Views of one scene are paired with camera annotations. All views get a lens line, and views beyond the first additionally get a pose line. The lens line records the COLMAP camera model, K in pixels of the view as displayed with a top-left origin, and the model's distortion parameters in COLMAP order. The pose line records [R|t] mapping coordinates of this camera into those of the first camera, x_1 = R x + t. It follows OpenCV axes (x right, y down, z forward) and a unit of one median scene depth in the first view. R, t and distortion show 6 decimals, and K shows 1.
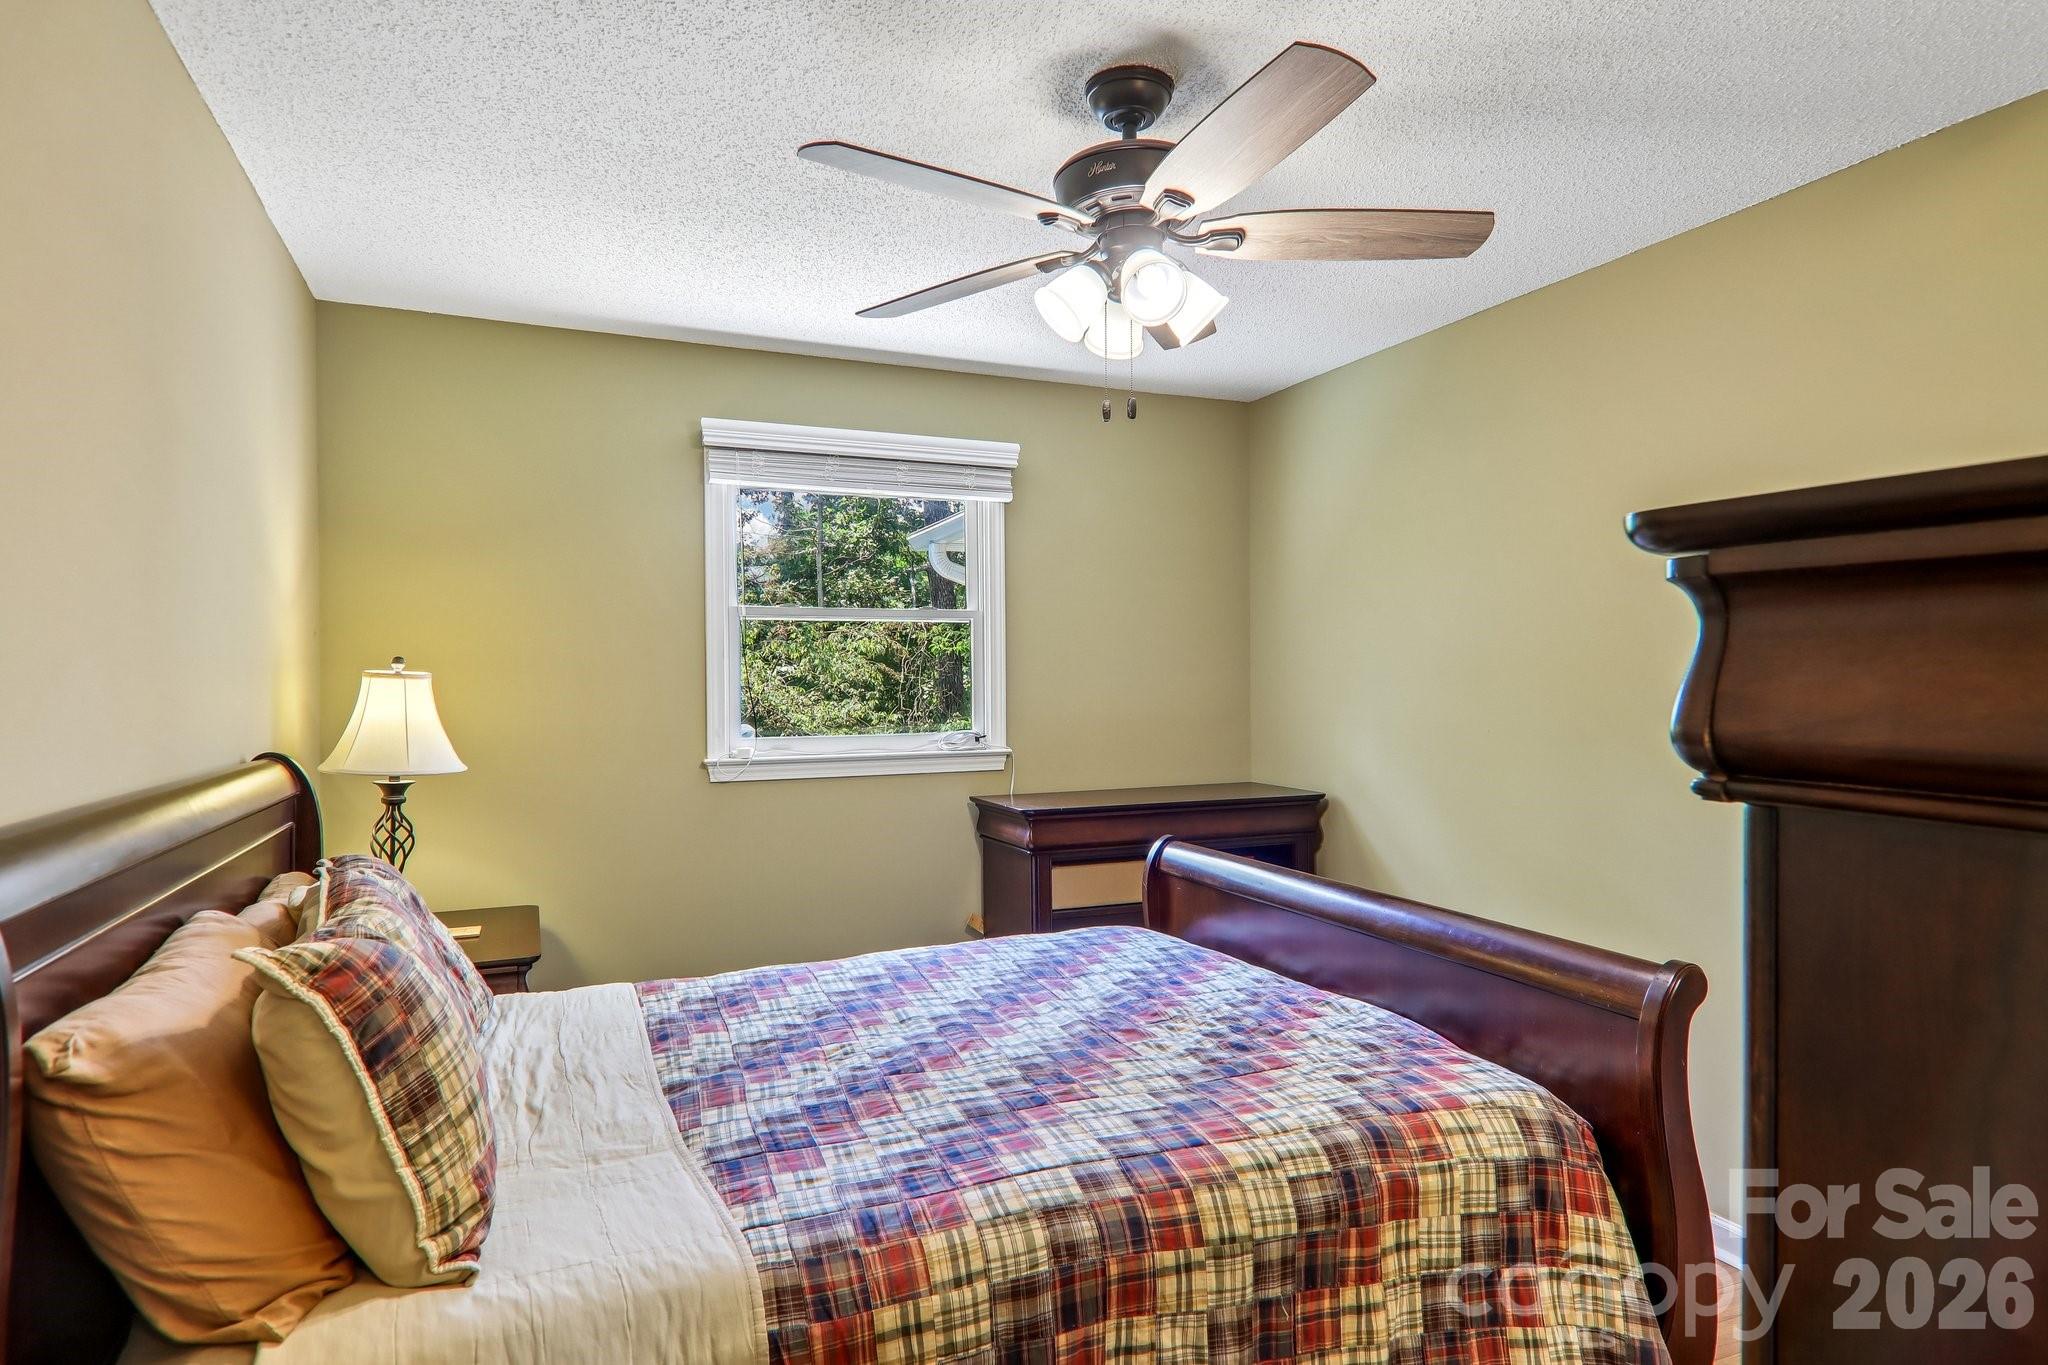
lens RADIAL K [[1147.0, 0, 1024.8], [0, 1147.0, 672.8], [0, 0, 1]] dist [0.008413, -0.011215]
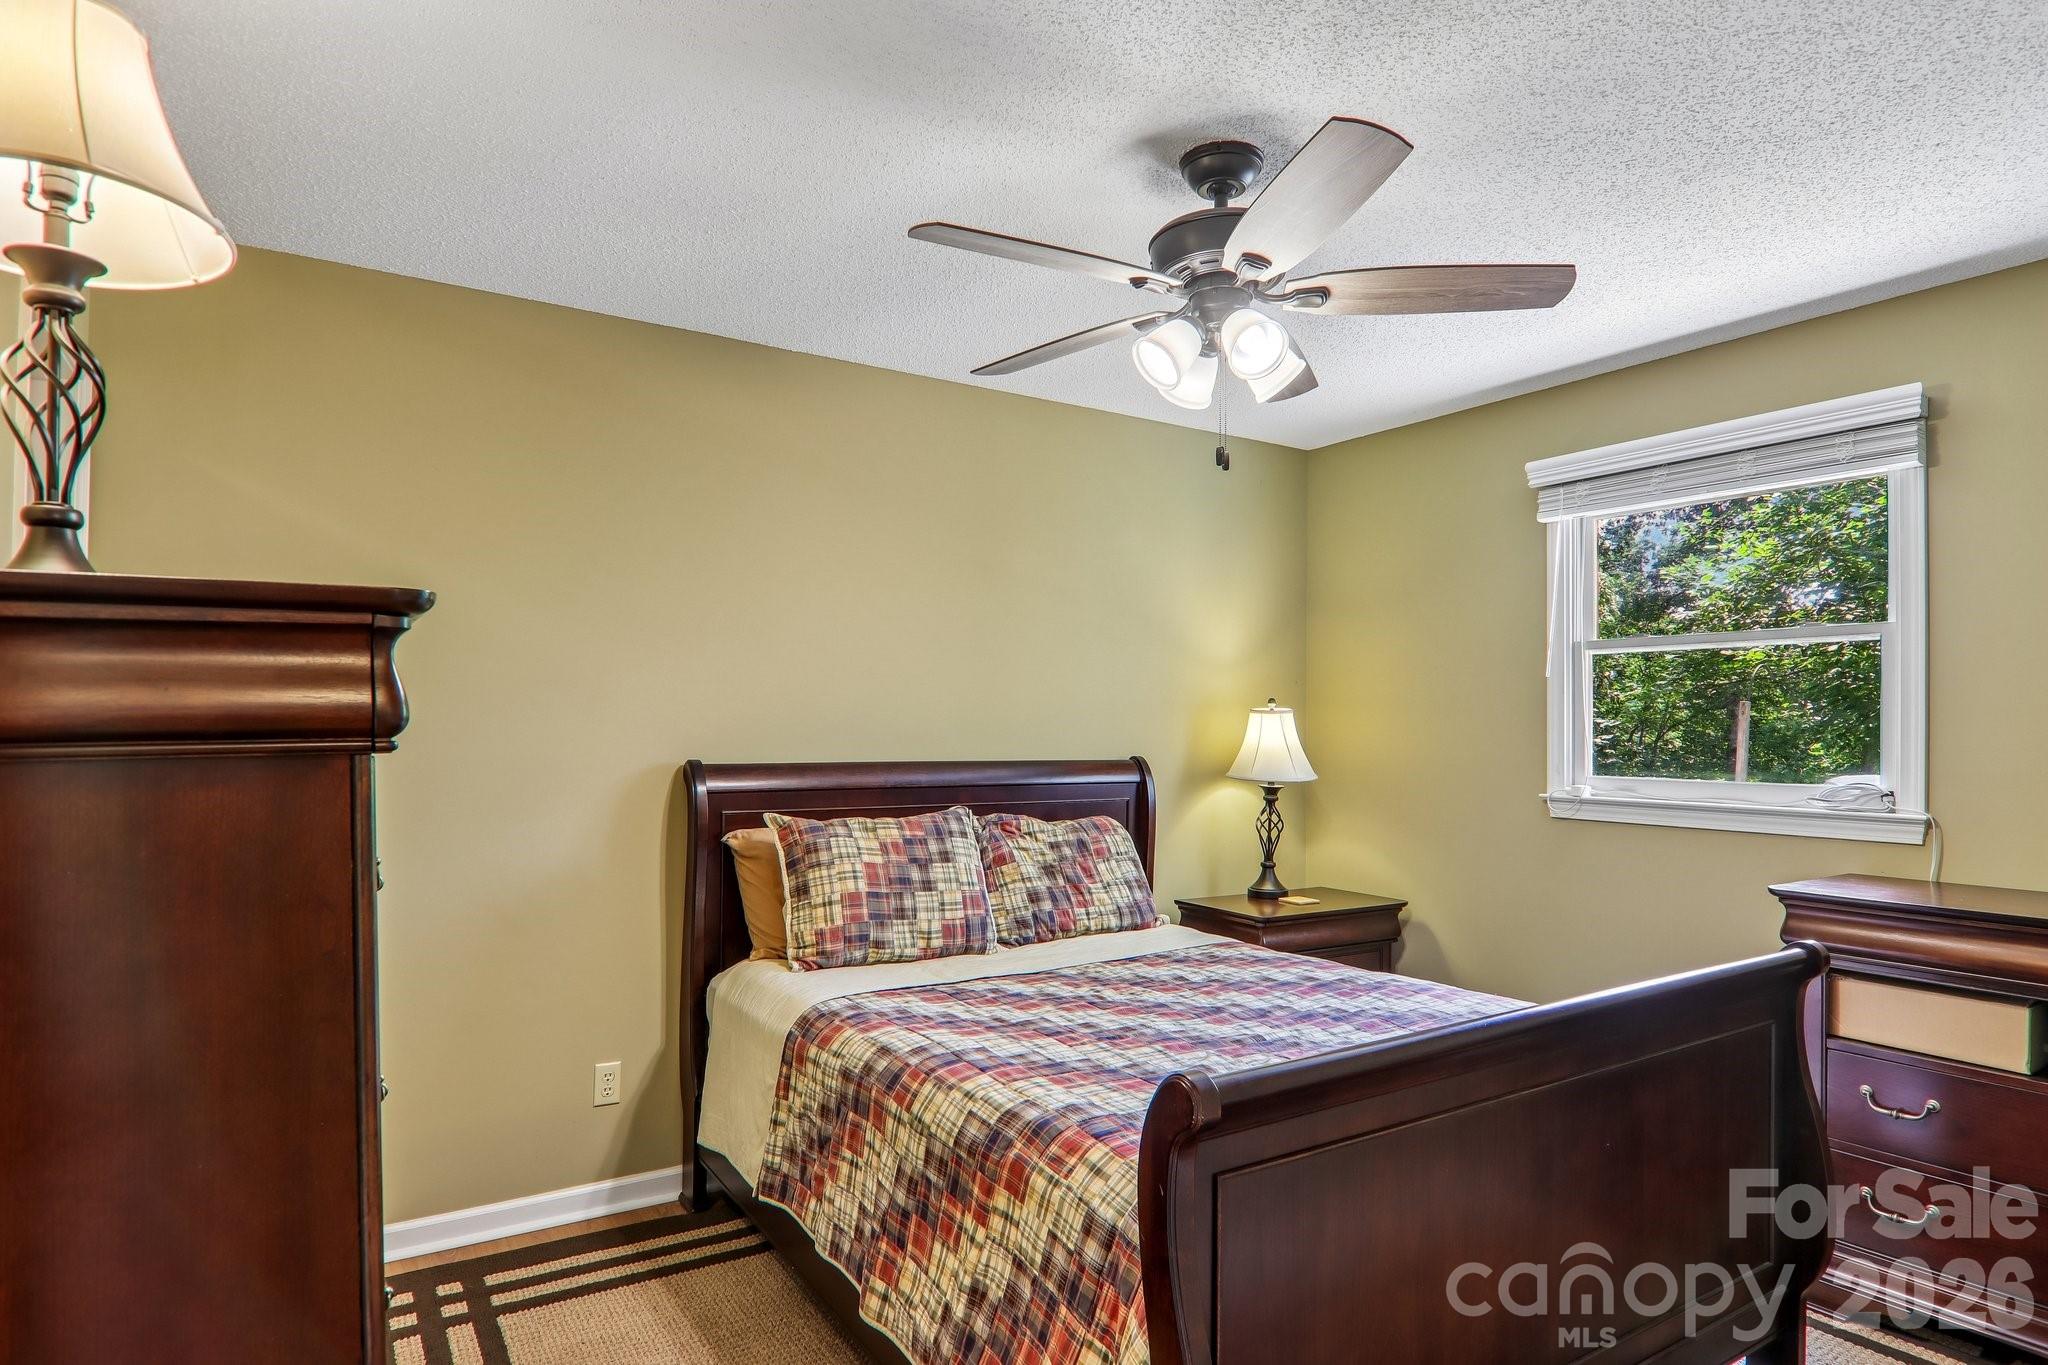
lens RADIAL K [[1147.0, 0, 1021.2], [0, 1147.0, 704.4], [0, 0, 1]] dist [0.008413, -0.011215]
pose [[0.169235, -0.003798, -0.985568, 1.293193], [-0.002281, 0.999988, -0.004245, 0.003547], [0.985573, 0.002967, 0.169224, 0.740195]]
